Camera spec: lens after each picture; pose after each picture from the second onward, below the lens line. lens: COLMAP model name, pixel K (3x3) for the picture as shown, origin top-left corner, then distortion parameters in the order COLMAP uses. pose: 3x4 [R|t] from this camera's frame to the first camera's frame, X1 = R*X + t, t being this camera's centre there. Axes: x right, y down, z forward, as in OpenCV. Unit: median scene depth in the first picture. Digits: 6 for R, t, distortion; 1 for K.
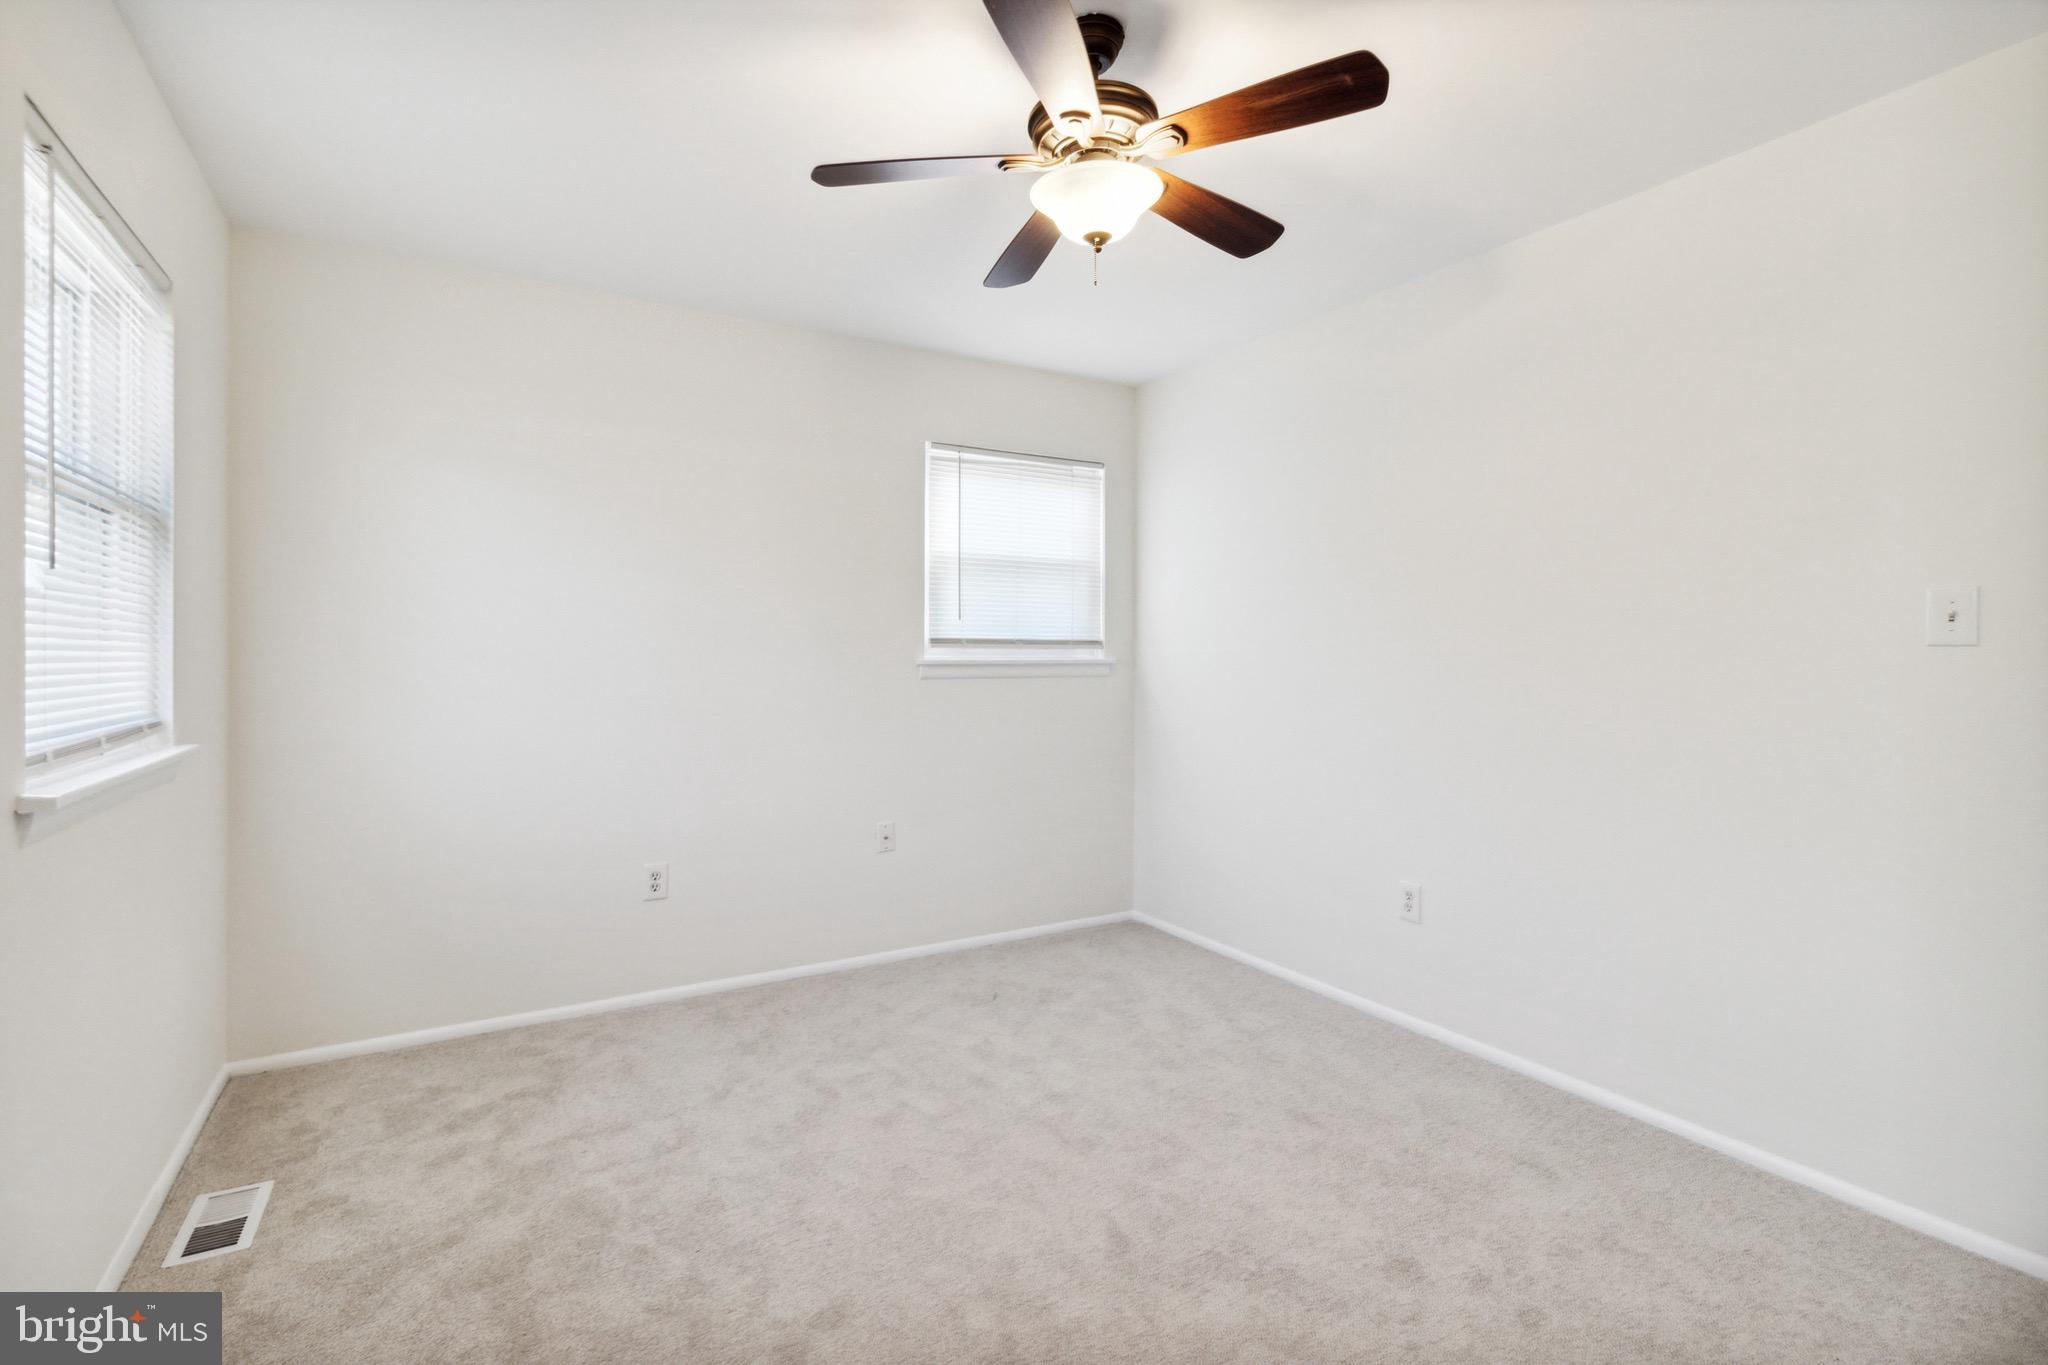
lens RADIAL K [[950.2, 0, 1025.9], [0, 950.2, 645.3], [0, 0, 1]] dist [0.001319, 0.000578]
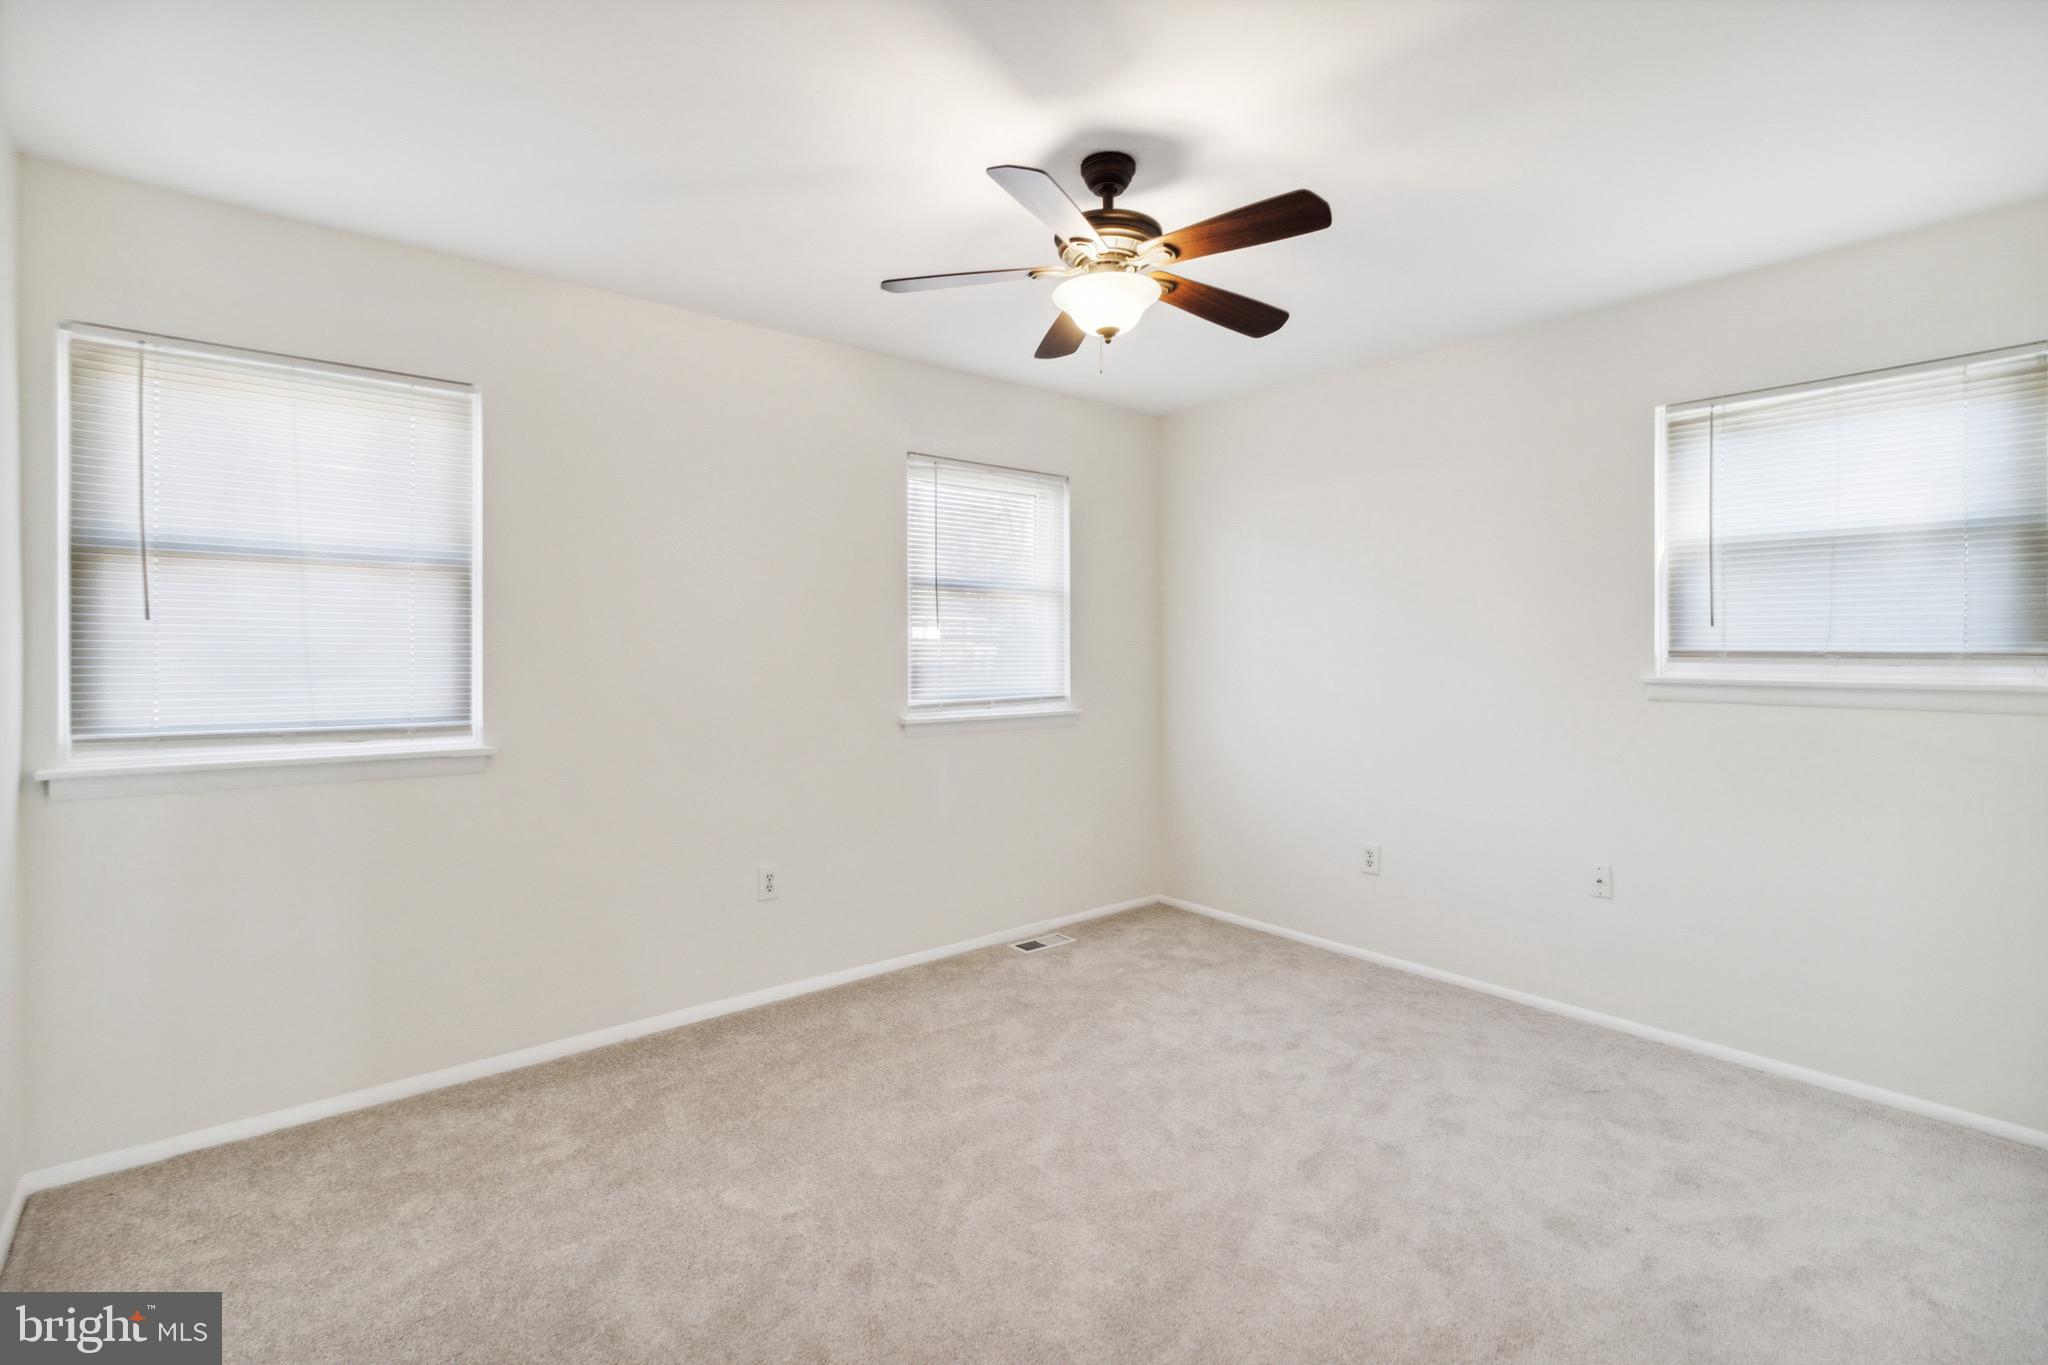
lens RADIAL K [[950.2, 0, 1025.9], [0, 950.2, 645.3], [0, 0, 1]] dist [0.001319, 0.000578]
pose [[0.157675, -0.001943, -0.987489, 0.784357], [0.010125, 0.999949, -0.000351, -0.021754], [0.987439, -0.009943, 0.157687, 0.438710]]
